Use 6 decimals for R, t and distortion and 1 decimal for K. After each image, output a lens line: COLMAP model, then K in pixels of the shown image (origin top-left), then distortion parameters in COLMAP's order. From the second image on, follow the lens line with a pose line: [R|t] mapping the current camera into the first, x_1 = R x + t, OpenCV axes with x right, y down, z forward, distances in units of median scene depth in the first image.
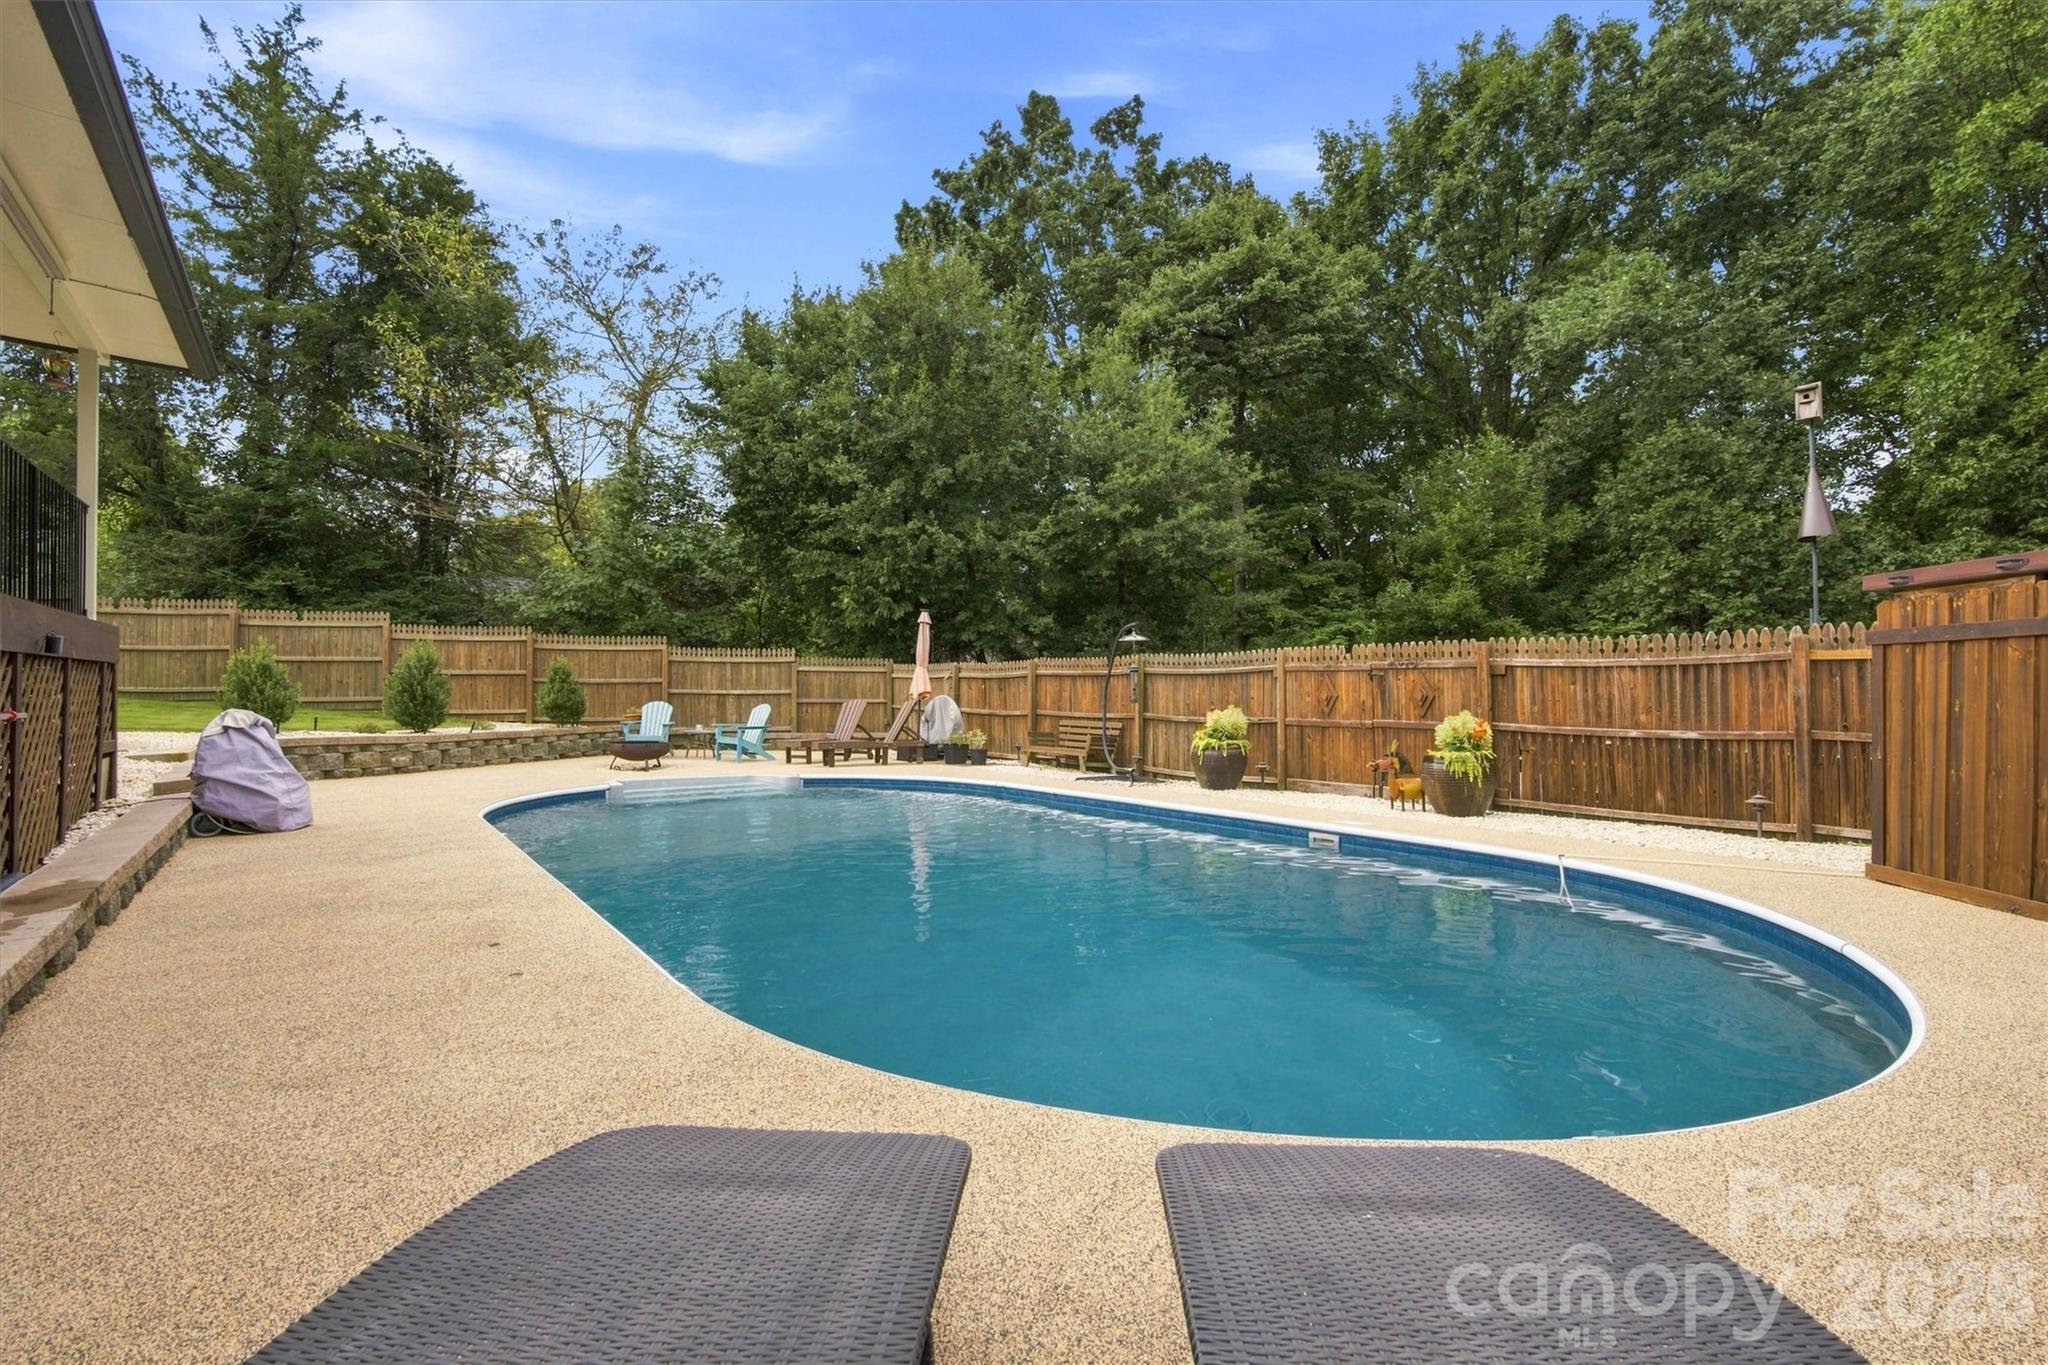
lens RADIAL K [[914.1, 0, 1024.0], [0, 914.1, 682.5], [0, 0, 1]] dist [-0.001432, -0.000188]
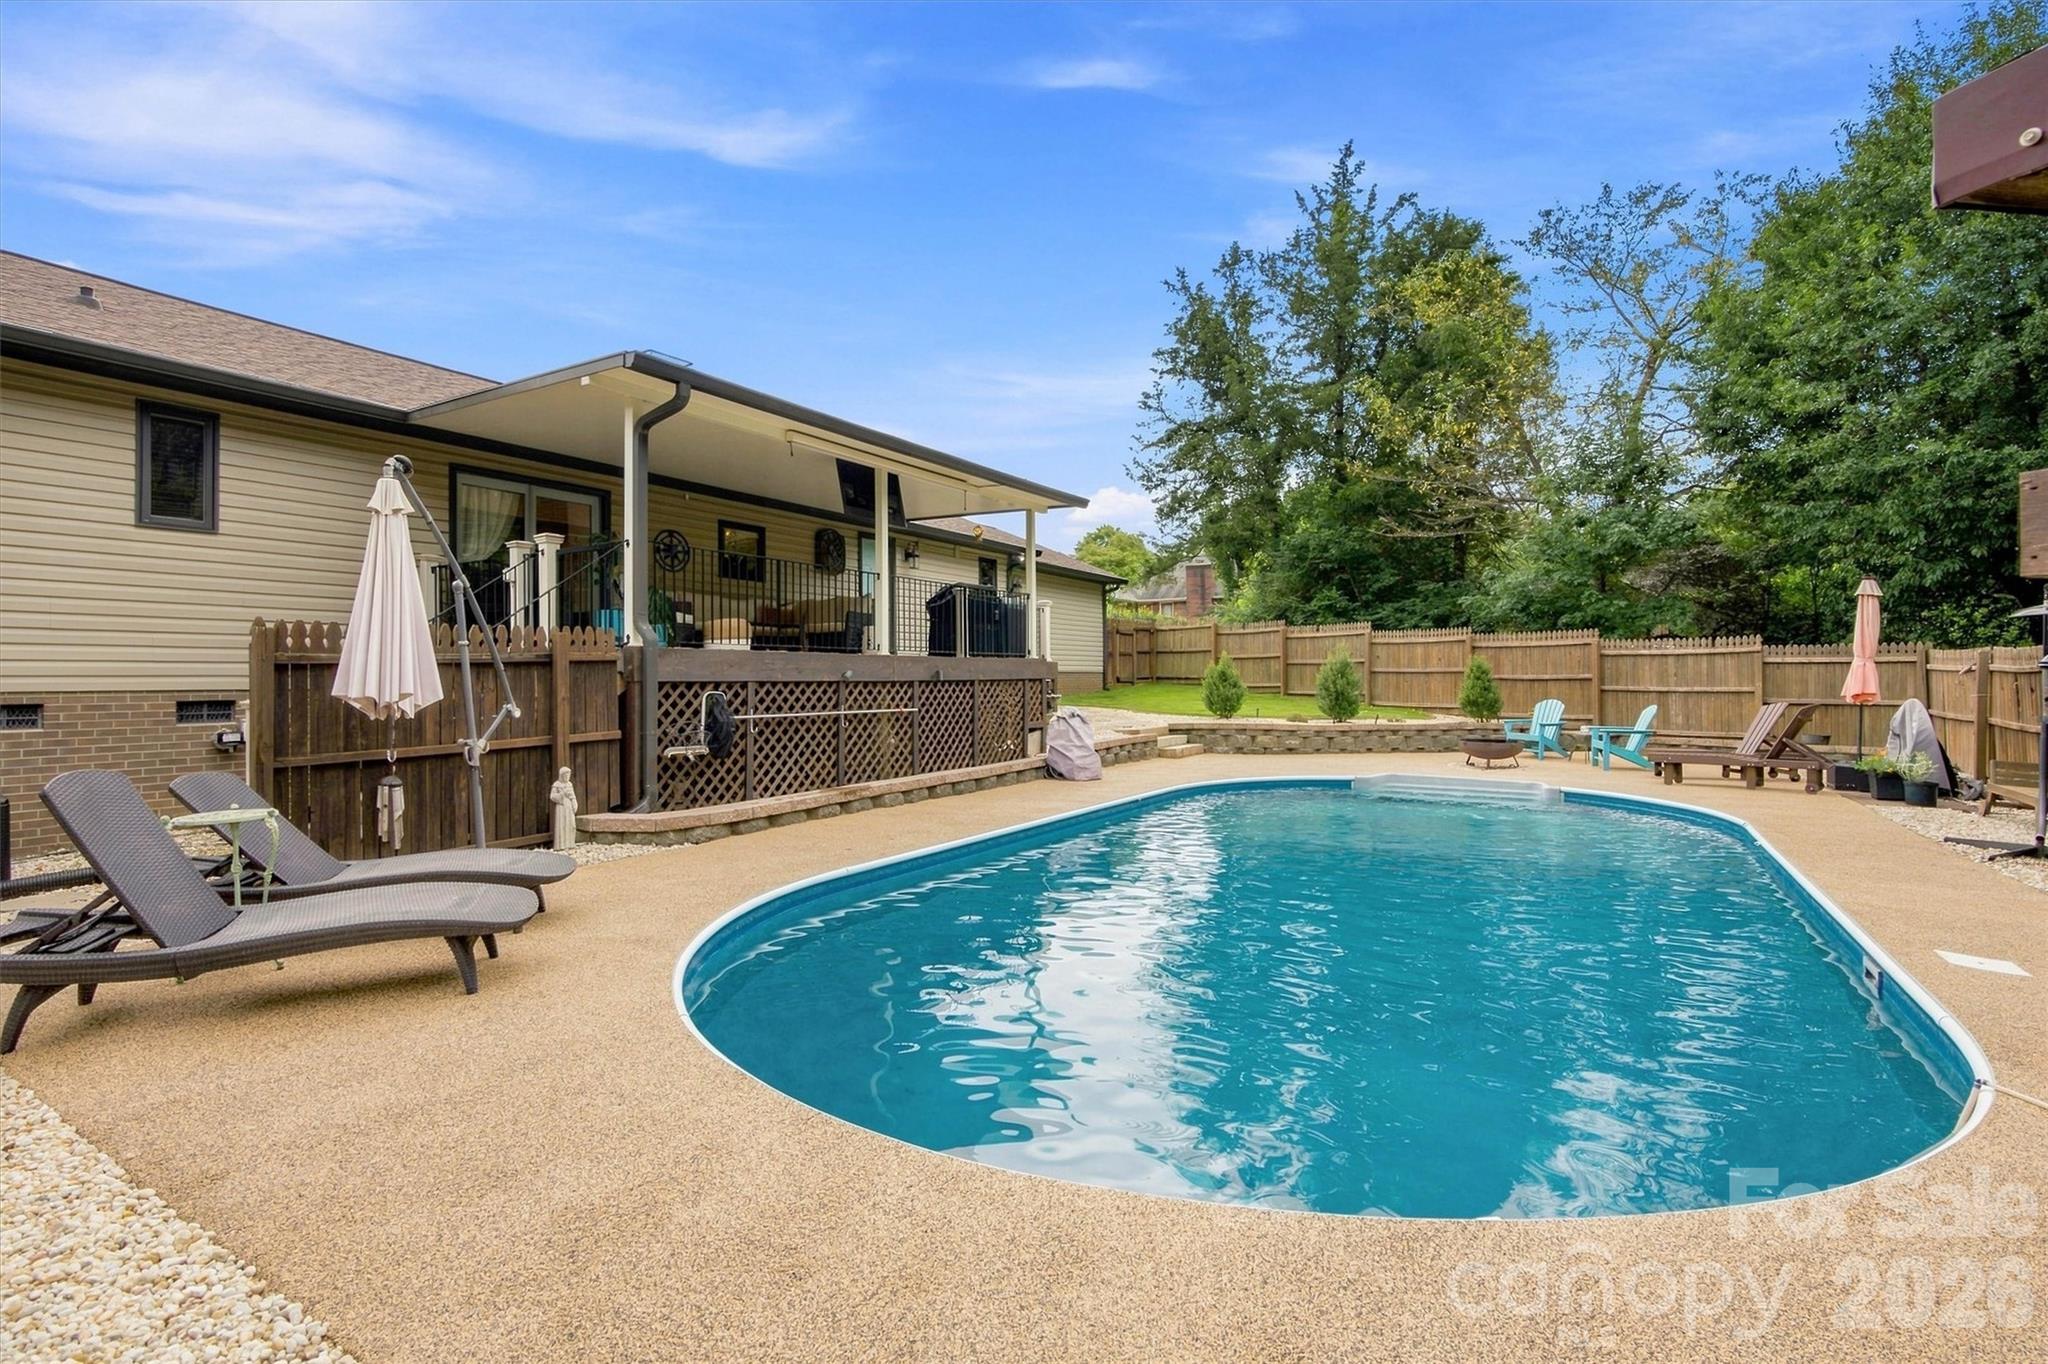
lens RADIAL K [[914.1, 0, 1024.0], [0, 914.1, 682.0], [0, 0, 1]] dist [-0.001432, -0.000188]
pose [[0.365574, -0.000110, -0.930782, 0.274674], [0.013253, 0.999899, 0.005087, -0.009250], [0.930688, -0.014195, 0.365538, 0.133049]]
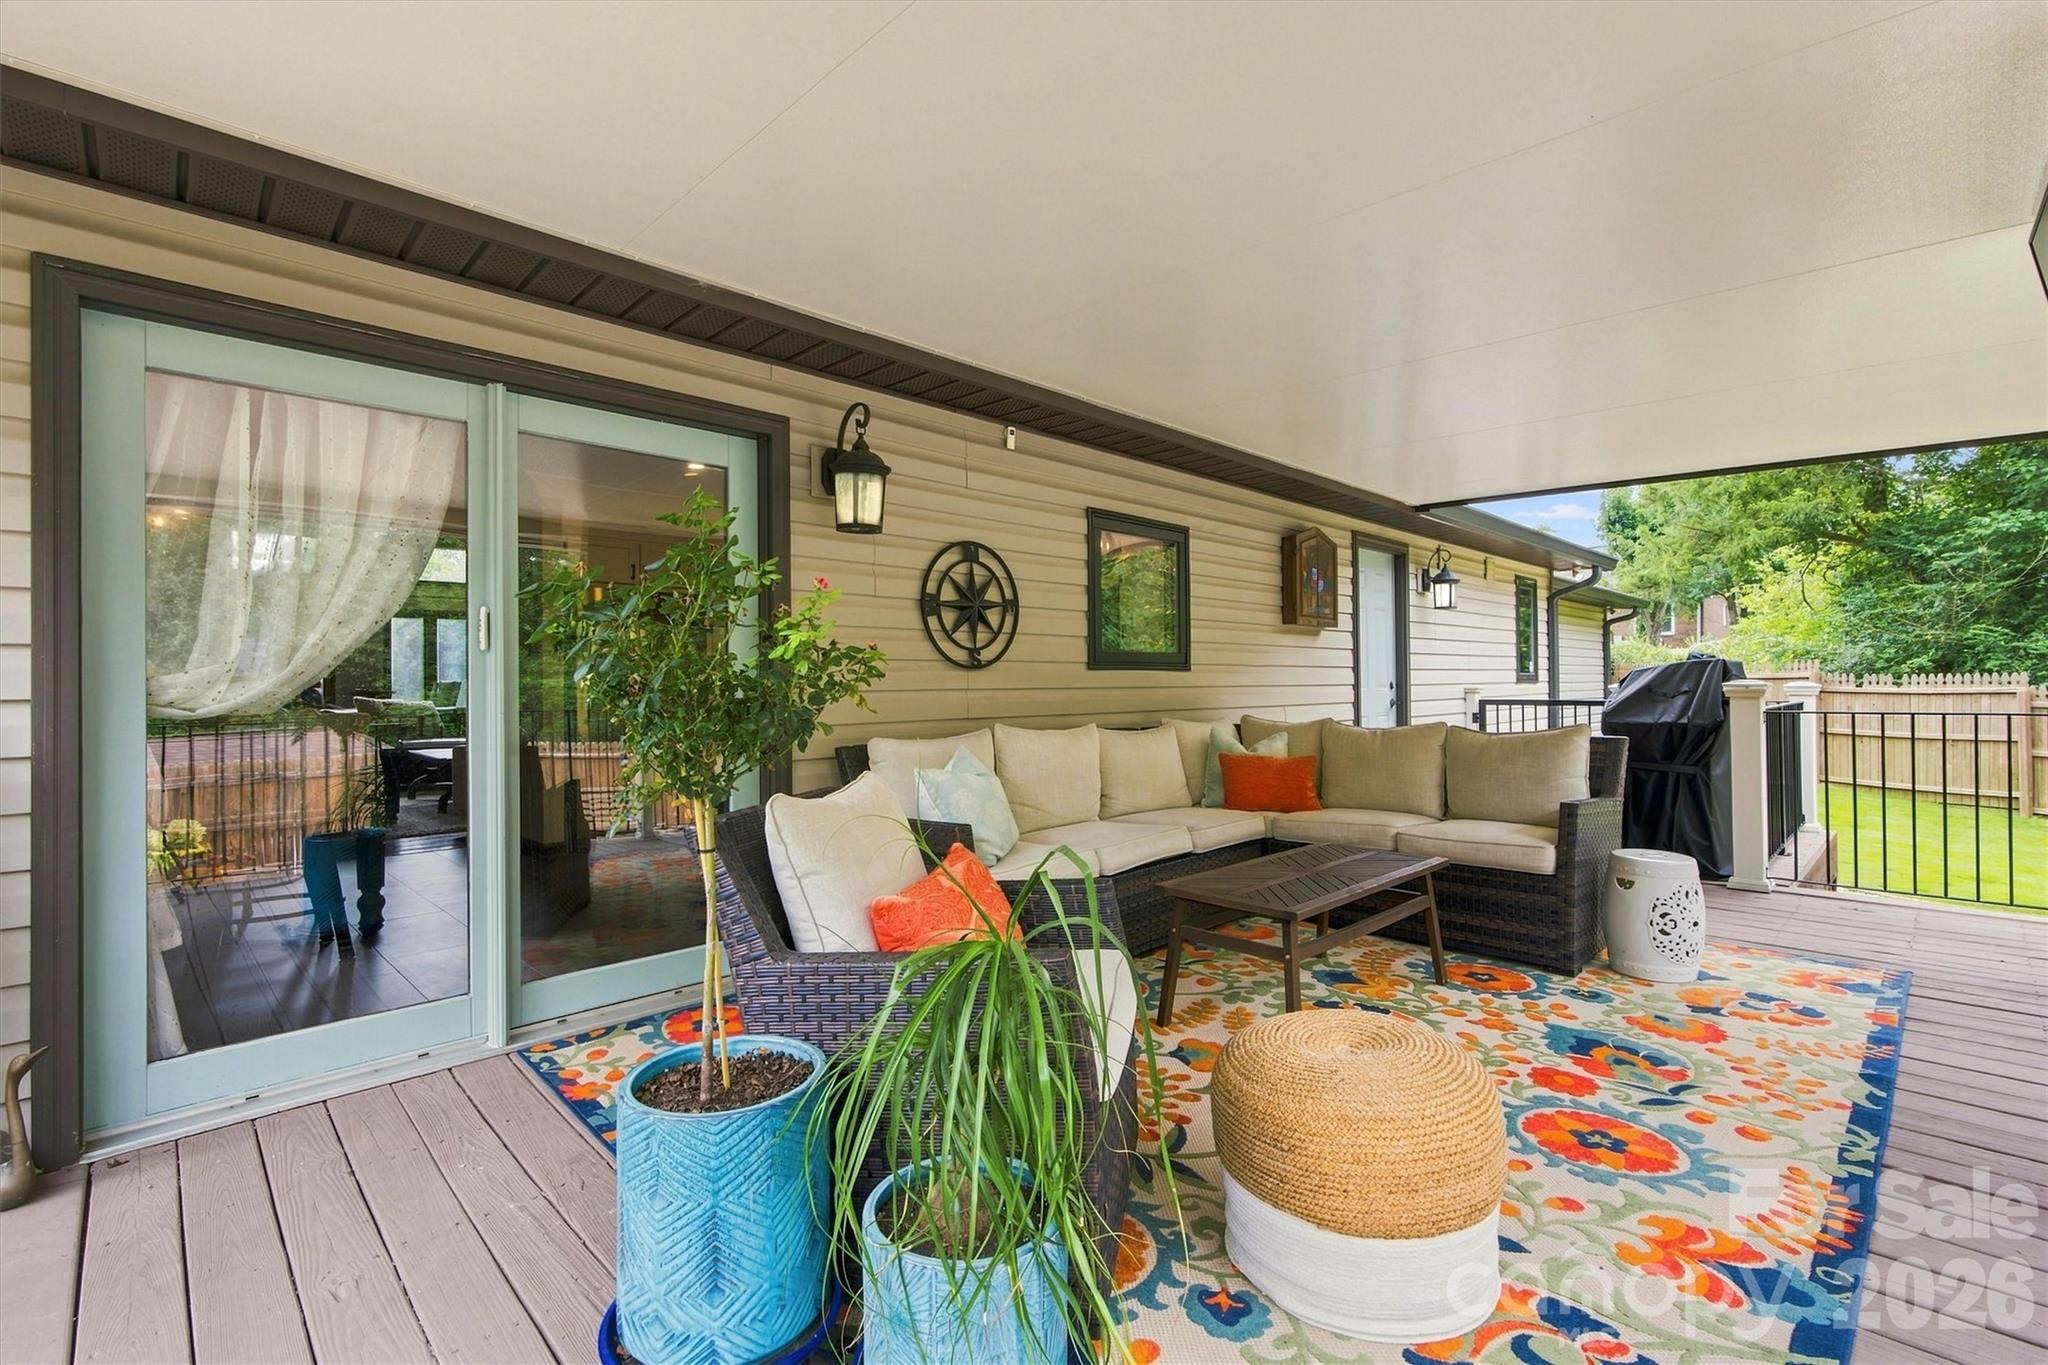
lens RADIAL K [[914.1, 0, 1024.0], [0, 914.1, 682.5], [0, 0, 1]] dist [-0.001432, -0.000188]
pose [[0.118958, -0.012866, -0.992816, -0.239257], [0.014926, 0.999826, -0.011169, -0.086419], [0.992787, -0.013490, 0.119130, 0.124565]]
